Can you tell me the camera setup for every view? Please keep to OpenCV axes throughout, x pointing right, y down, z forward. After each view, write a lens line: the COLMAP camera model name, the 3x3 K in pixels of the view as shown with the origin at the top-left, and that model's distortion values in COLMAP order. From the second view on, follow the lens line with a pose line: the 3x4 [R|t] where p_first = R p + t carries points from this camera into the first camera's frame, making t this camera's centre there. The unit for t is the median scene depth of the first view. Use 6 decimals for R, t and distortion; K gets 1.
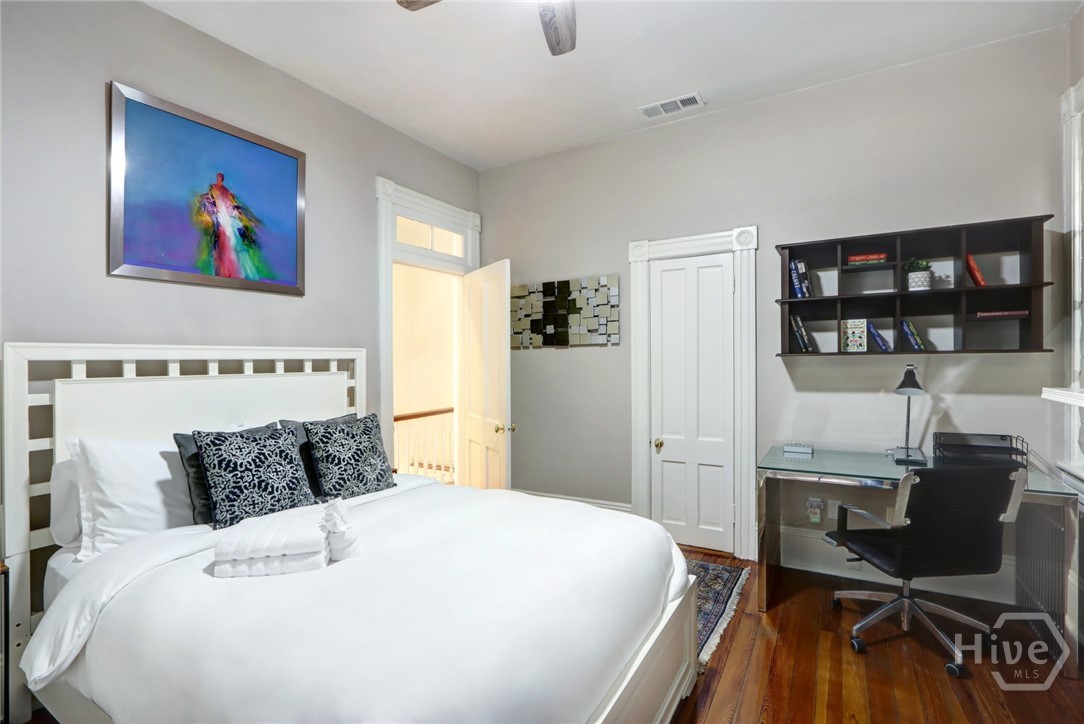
lens RADIAL K [[502.8, 0, 543.8], [0, 502.8, 367.5], [0, 0, 1]] dist [-0.017370, 0.001568]
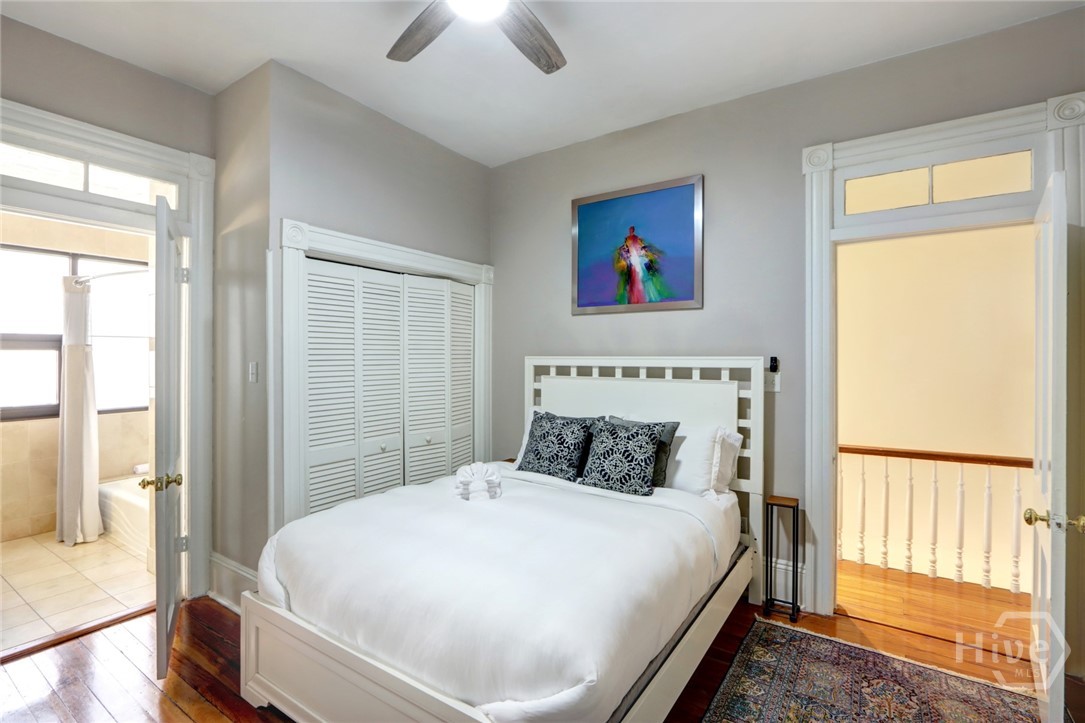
lens RADIAL K [[503.3, 0, 545.0], [0, 503.3, 358.8], [0, 0, 1]] dist [-0.017370, 0.001568]
pose [[-0.056375, -0.008050, -0.998377, 0.697769], [-0.031122, 0.999496, -0.006301, -0.020809], [0.997924, 0.030716, -0.056597, 0.849339]]
